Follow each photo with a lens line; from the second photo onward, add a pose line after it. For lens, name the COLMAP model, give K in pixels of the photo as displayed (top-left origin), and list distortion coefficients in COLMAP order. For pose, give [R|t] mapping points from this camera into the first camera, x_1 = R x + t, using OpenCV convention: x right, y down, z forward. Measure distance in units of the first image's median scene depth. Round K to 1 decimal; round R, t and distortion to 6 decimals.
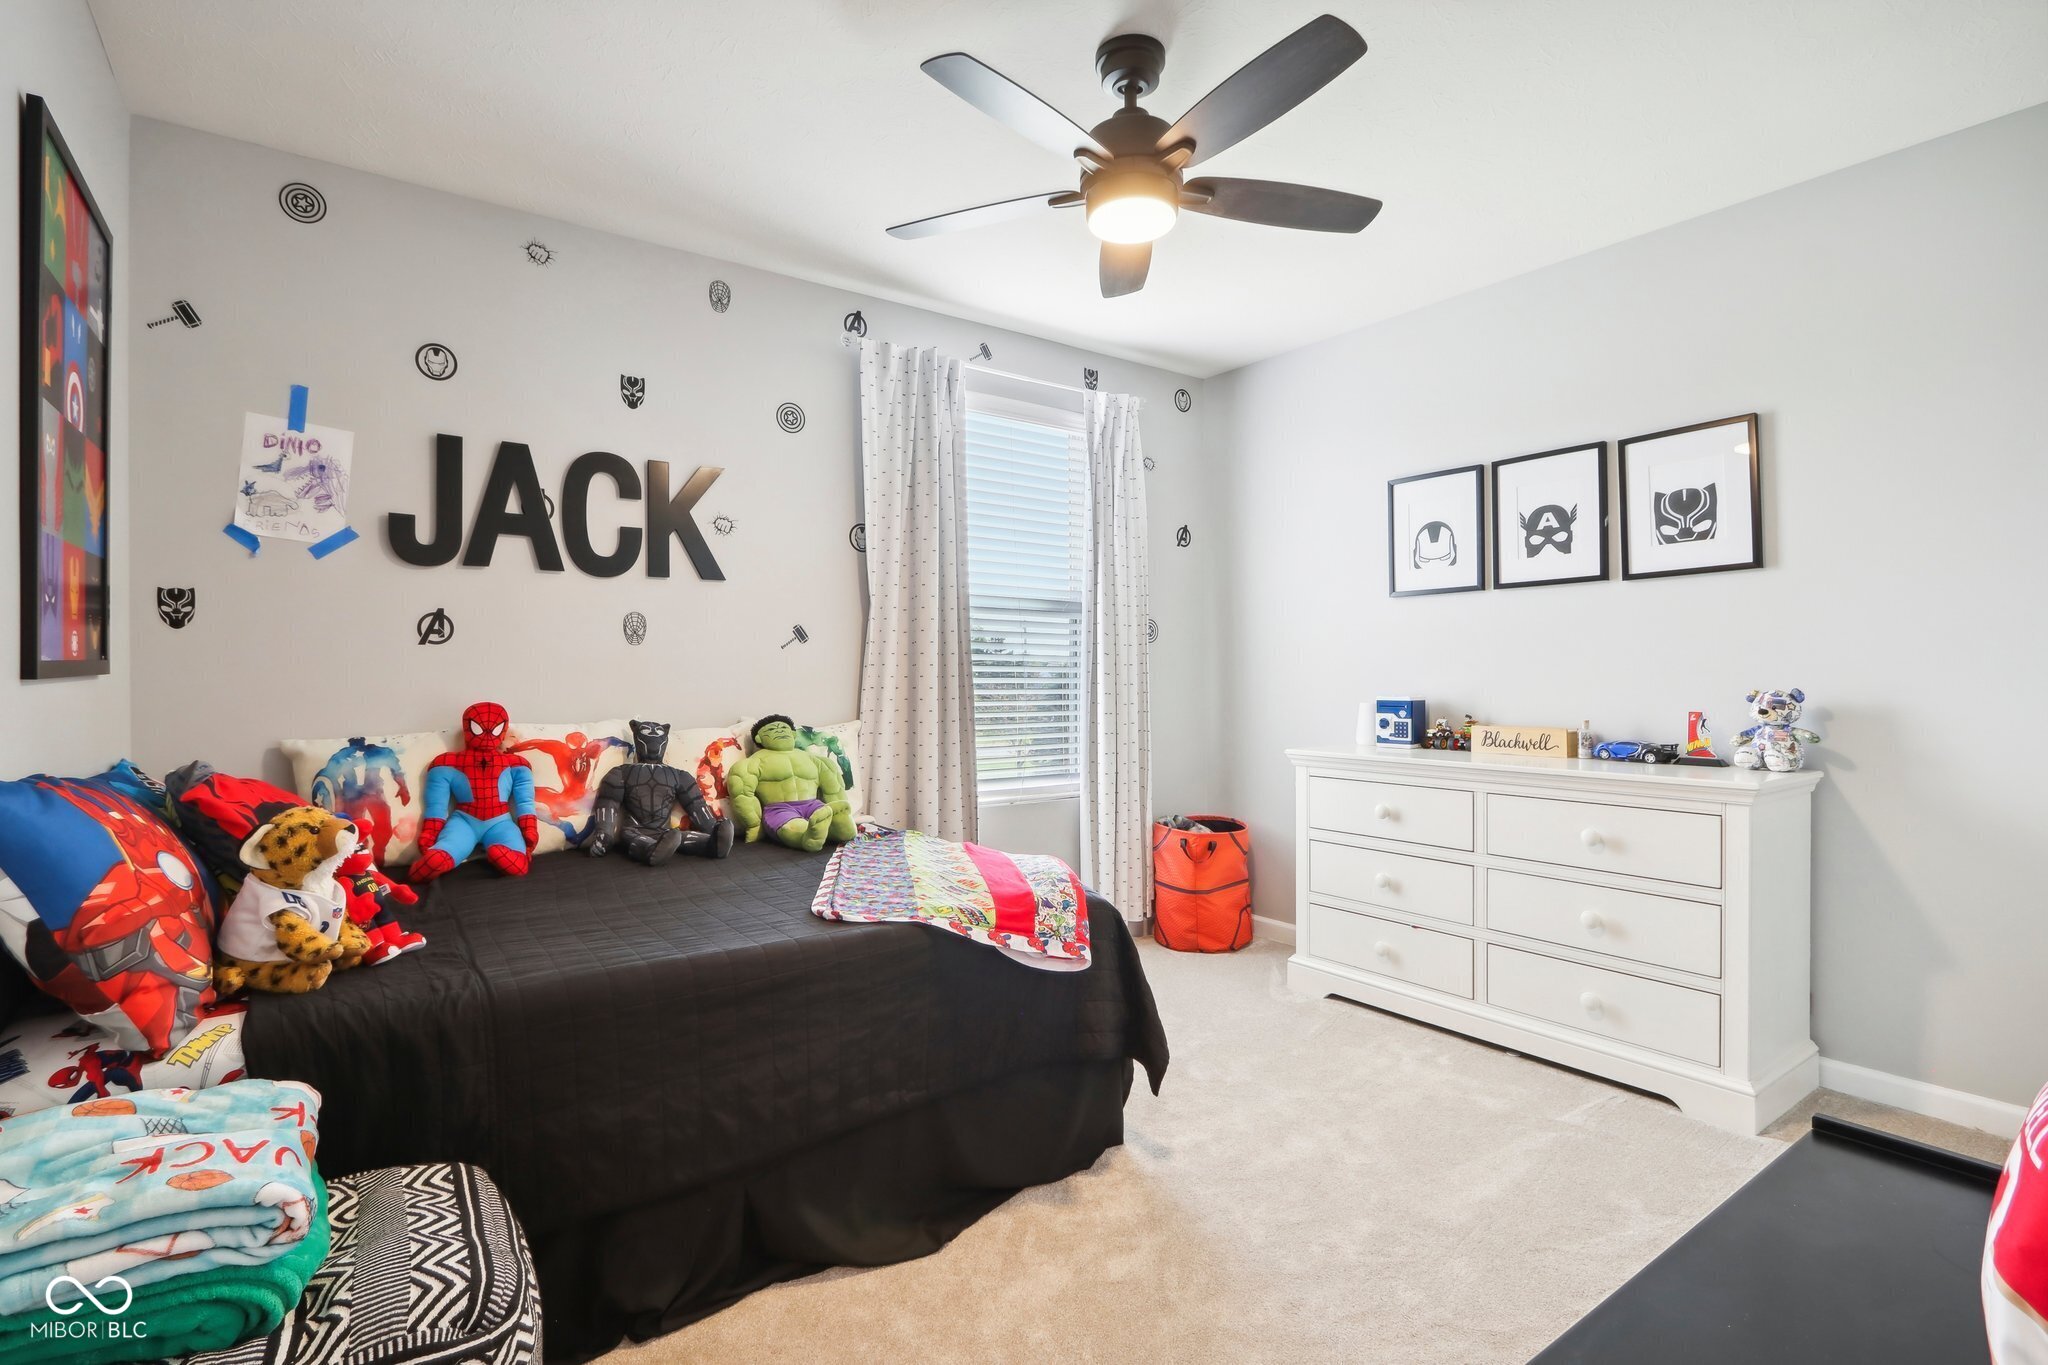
lens RADIAL K [[954.1, 0, 1024.0], [0, 954.1, 682.5], [0, 0, 1]] dist [-0.020158, 0.000040]
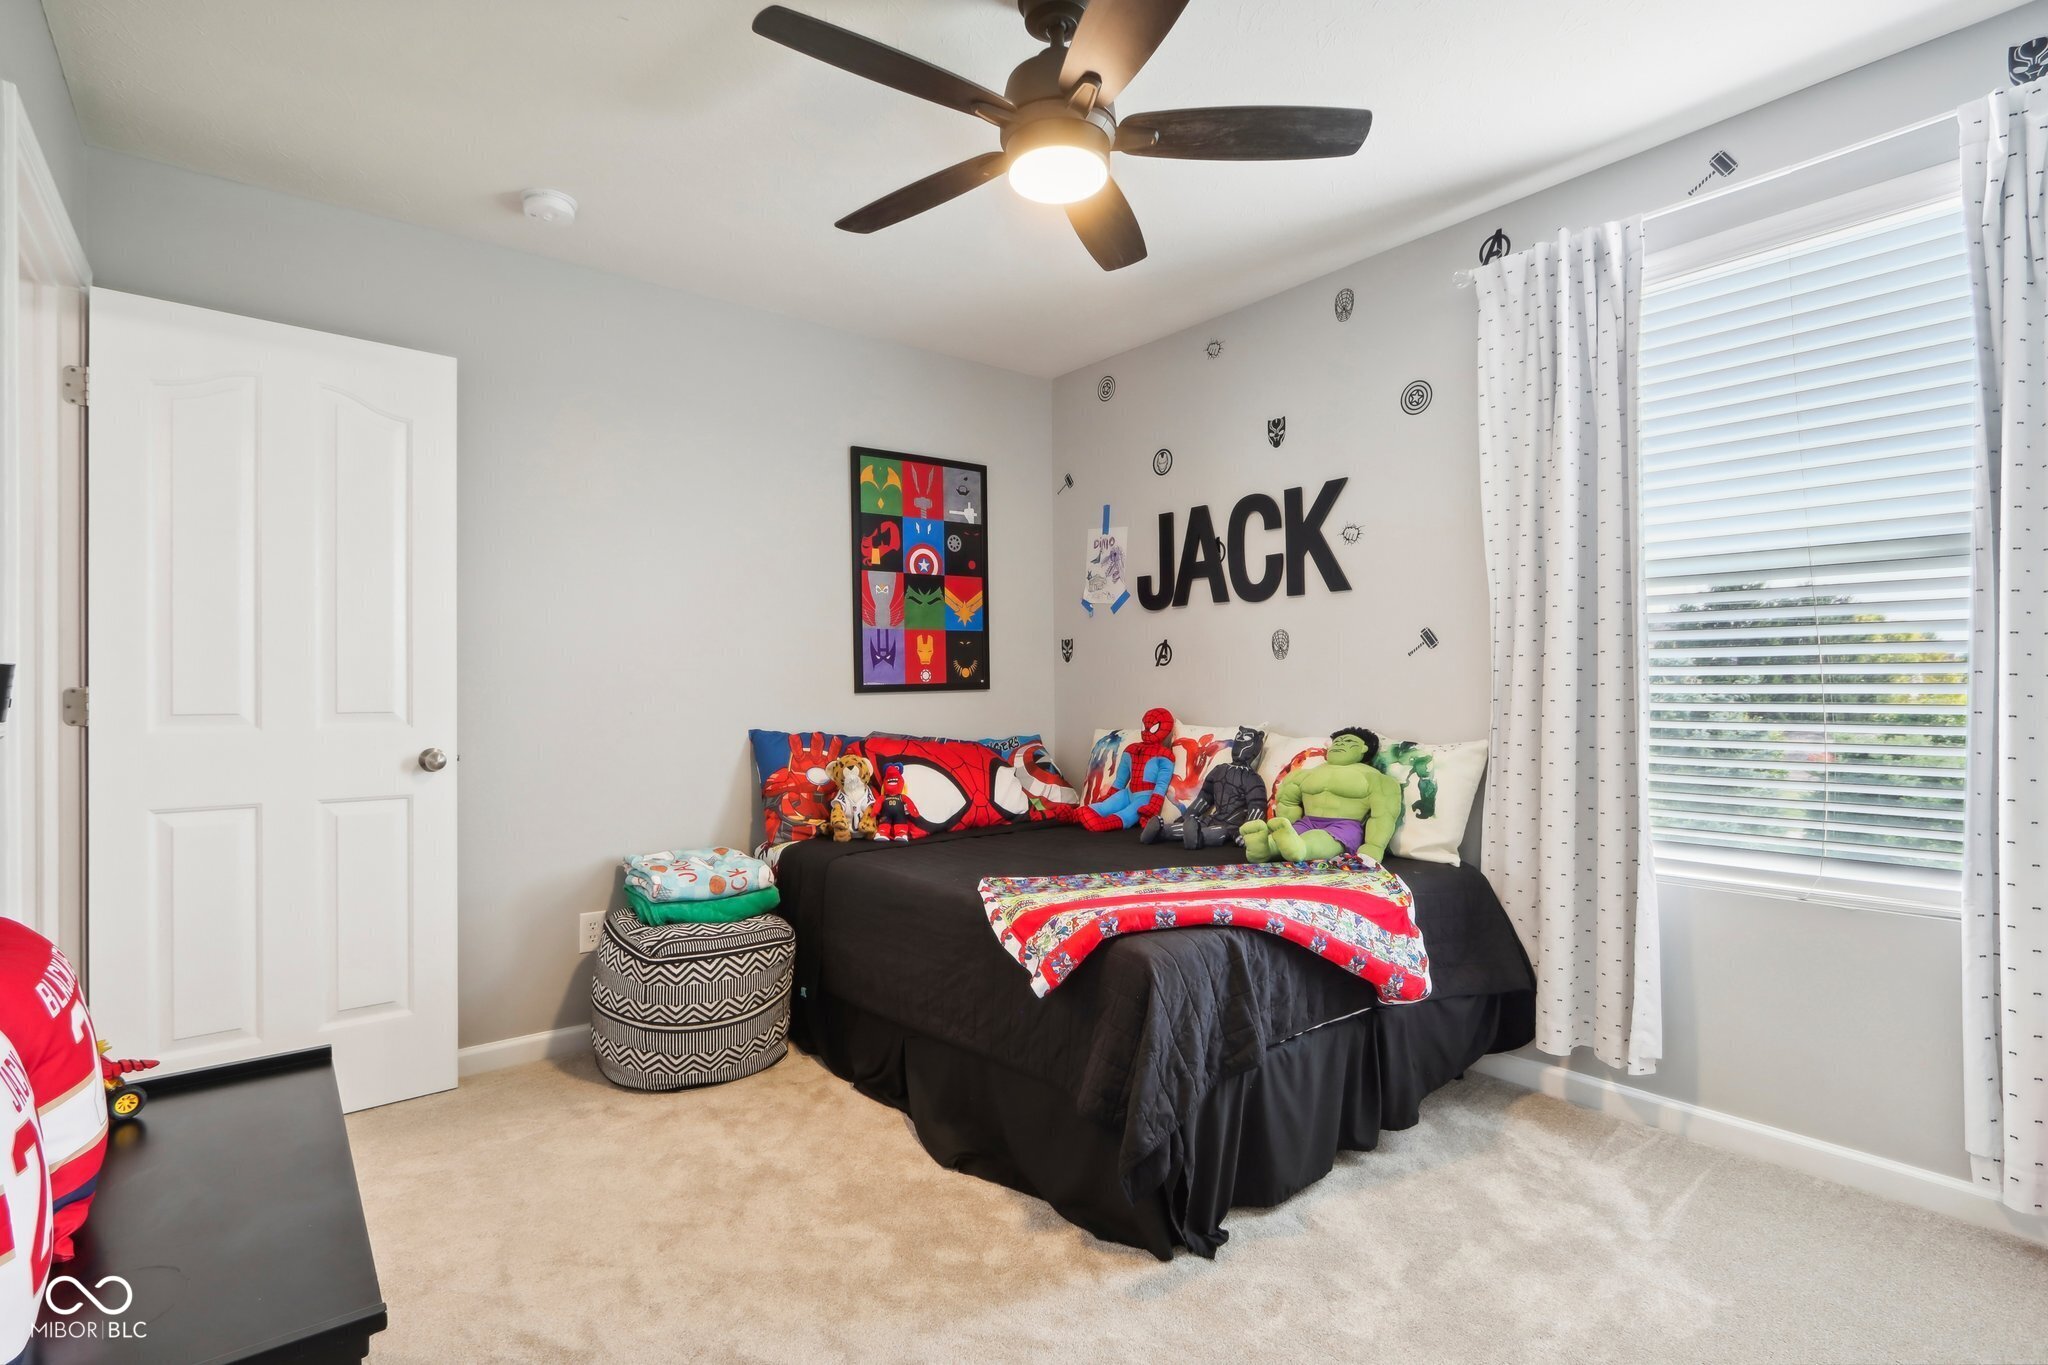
lens RADIAL K [[972.6, 0, 1020.8], [0, 972.6, 687.7], [0, 0, 1]] dist [-0.017814, 0.000549]
pose [[0.059753, -0.003960, -0.998205, 0.758467], [0.002466, 0.999990, -0.003820, -0.002990], [0.998210, -0.002234, 0.059762, 0.679126]]
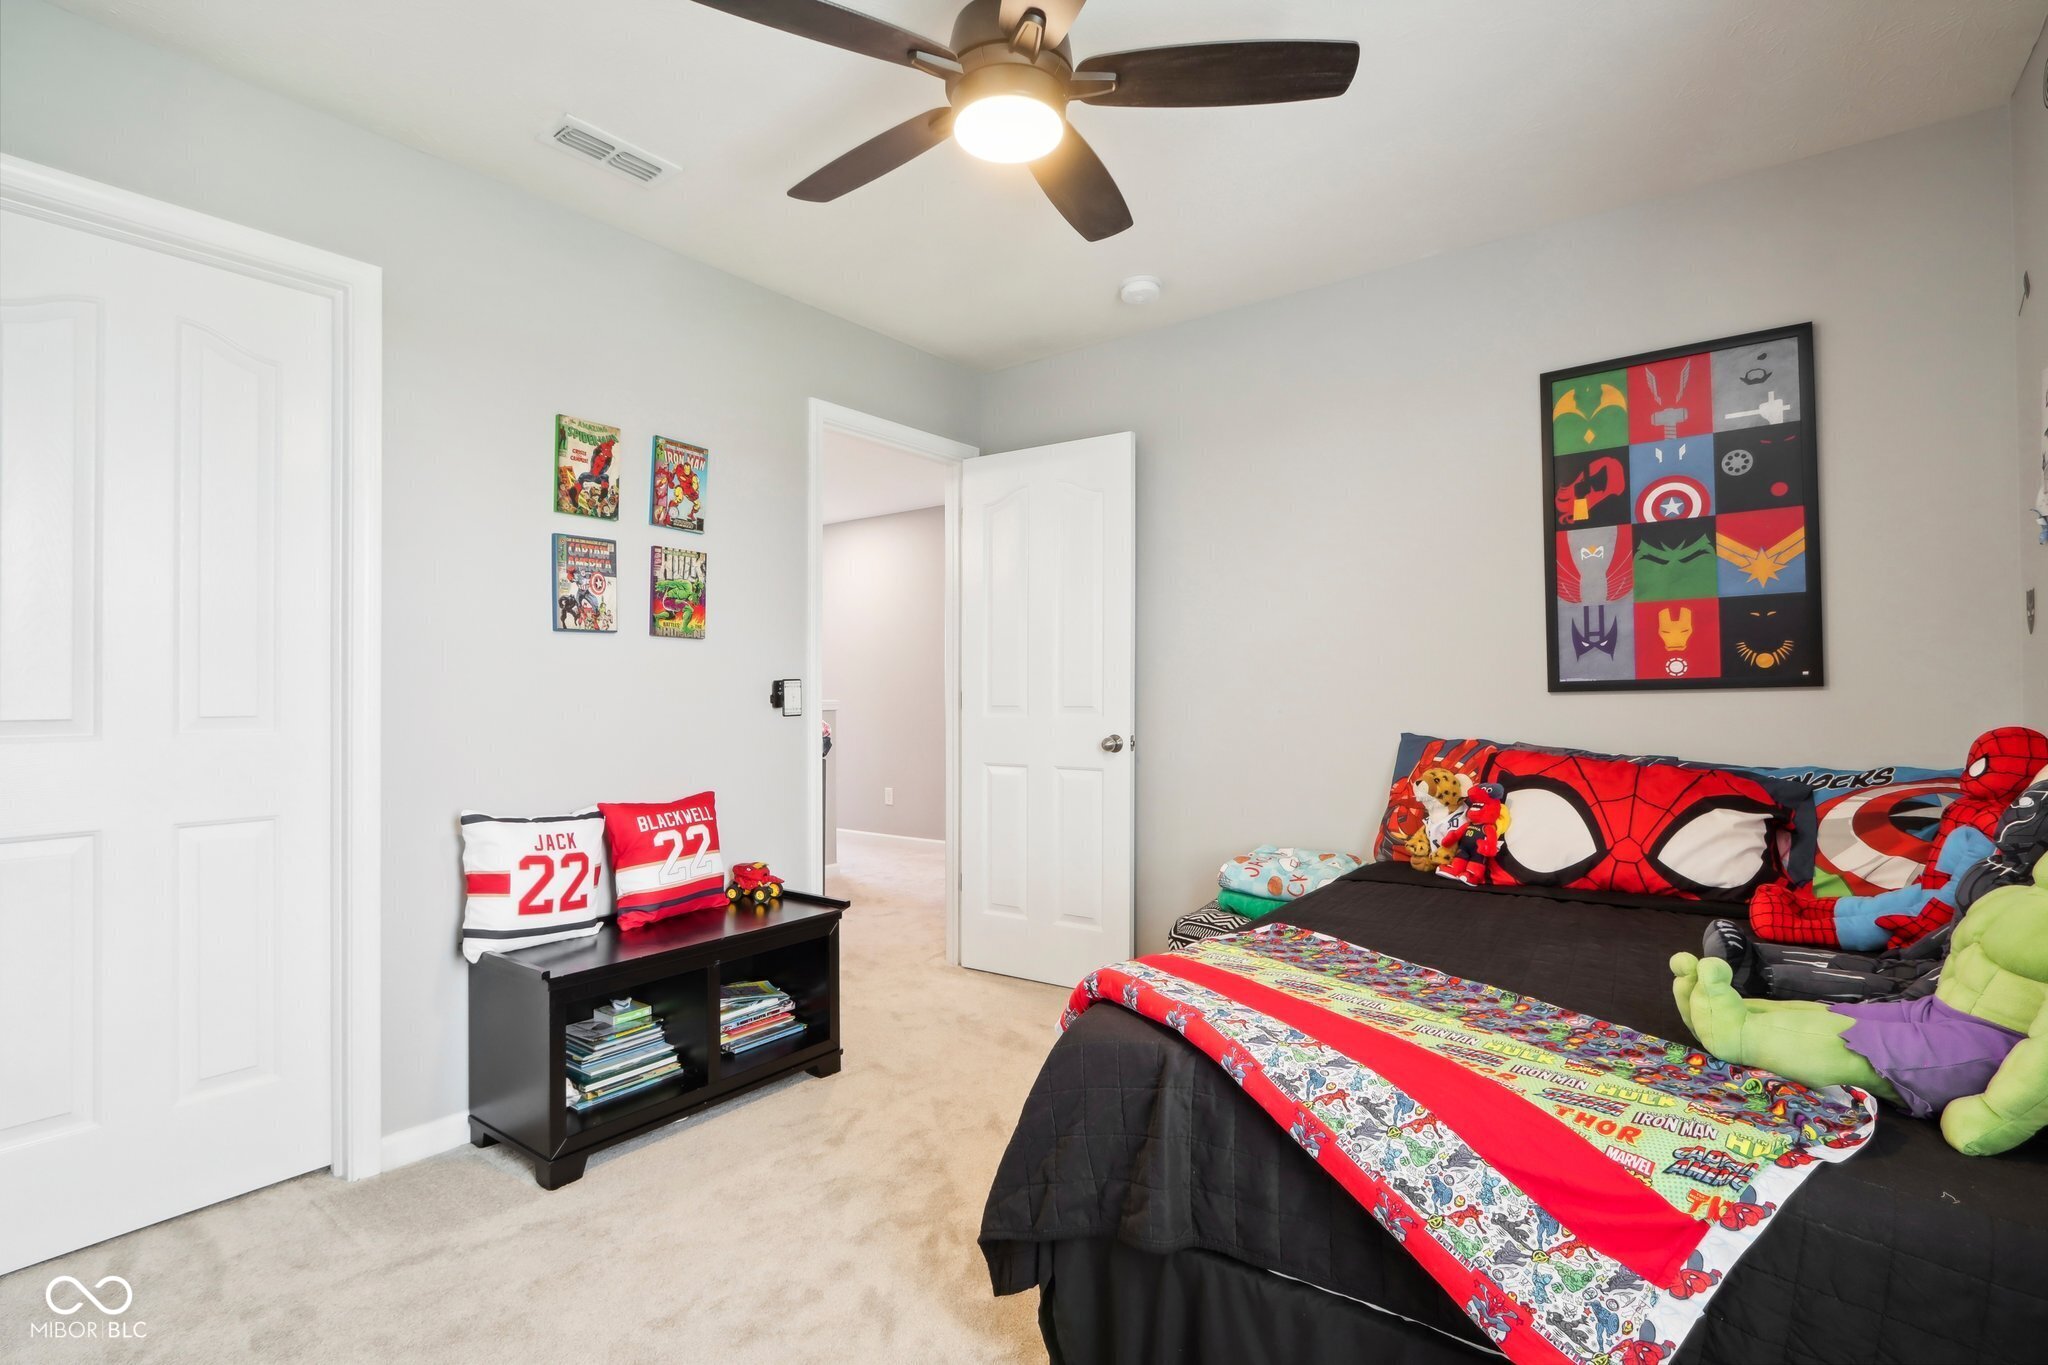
lens RADIAL K [[972.6, 0, 1020.8], [0, 972.6, 687.7], [0, 0, 1]] dist [-0.017814, 0.000549]
pose [[-0.952681, 0.004233, -0.303942, 0.266377], [0.005211, 0.999984, -0.002408, -0.006699], [0.303927, -0.003878, -0.952687, 1.328504]]
